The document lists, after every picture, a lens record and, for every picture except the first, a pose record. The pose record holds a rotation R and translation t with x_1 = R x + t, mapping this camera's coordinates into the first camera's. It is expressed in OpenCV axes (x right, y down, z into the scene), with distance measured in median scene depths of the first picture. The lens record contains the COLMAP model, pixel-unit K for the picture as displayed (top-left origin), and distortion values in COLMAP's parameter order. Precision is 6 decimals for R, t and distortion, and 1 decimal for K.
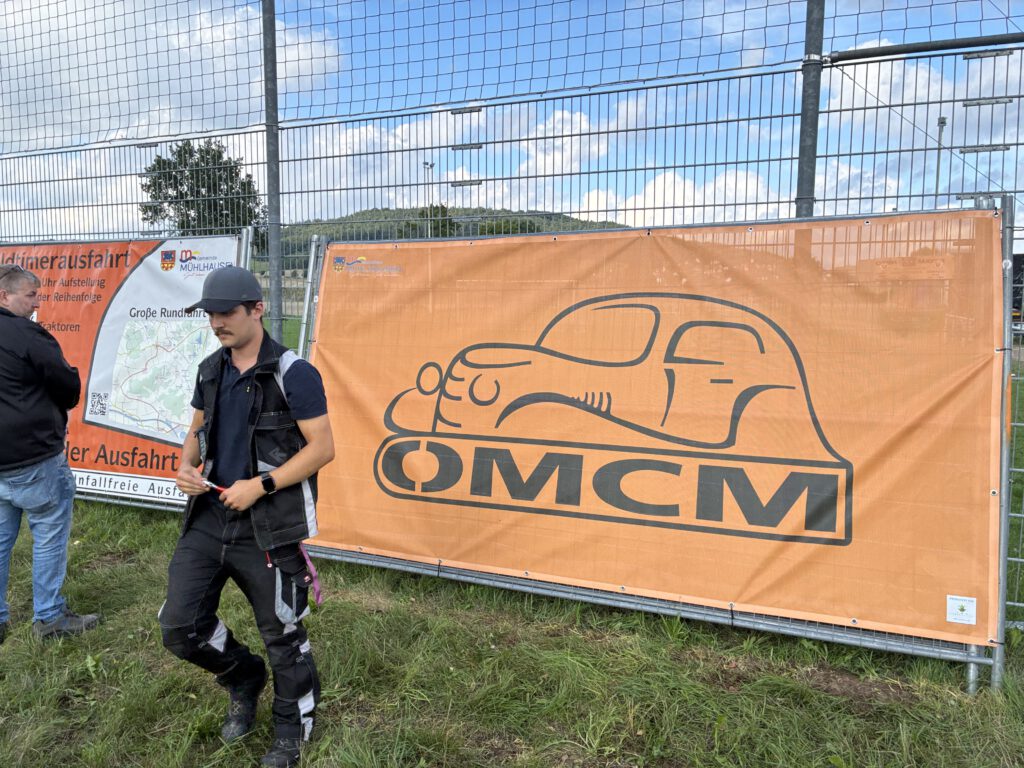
lens RADIAL K [[771.0, 0, 508.1], [0, 771.0, 378.9], [0, 0, 1]] dist [0.053566, -0.066196]
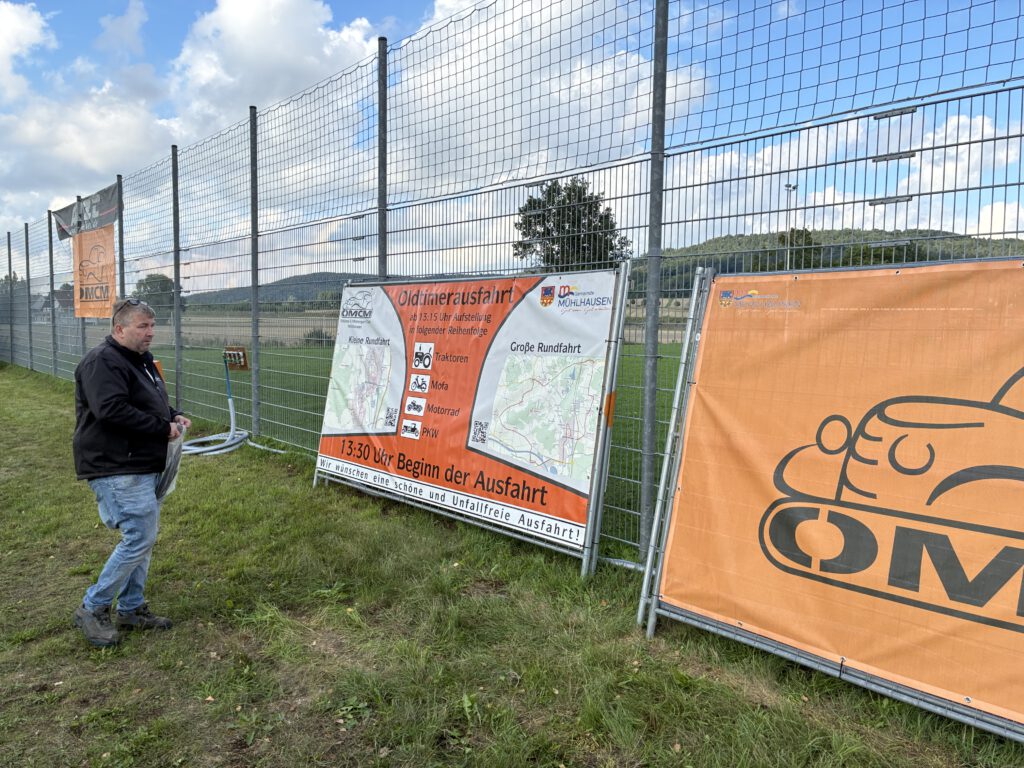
lens RADIAL K [[747.0, 0, 510.6], [0, 747.0, 381.9], [0, 0, 1]] dist [0.019342, -0.019178]
pose [[0.909245, 0.040416, -0.414294, -0.077267], [-0.050812, 0.998609, -0.014097, -0.025407], [0.413148, 0.033869, 0.910034, 0.102280]]
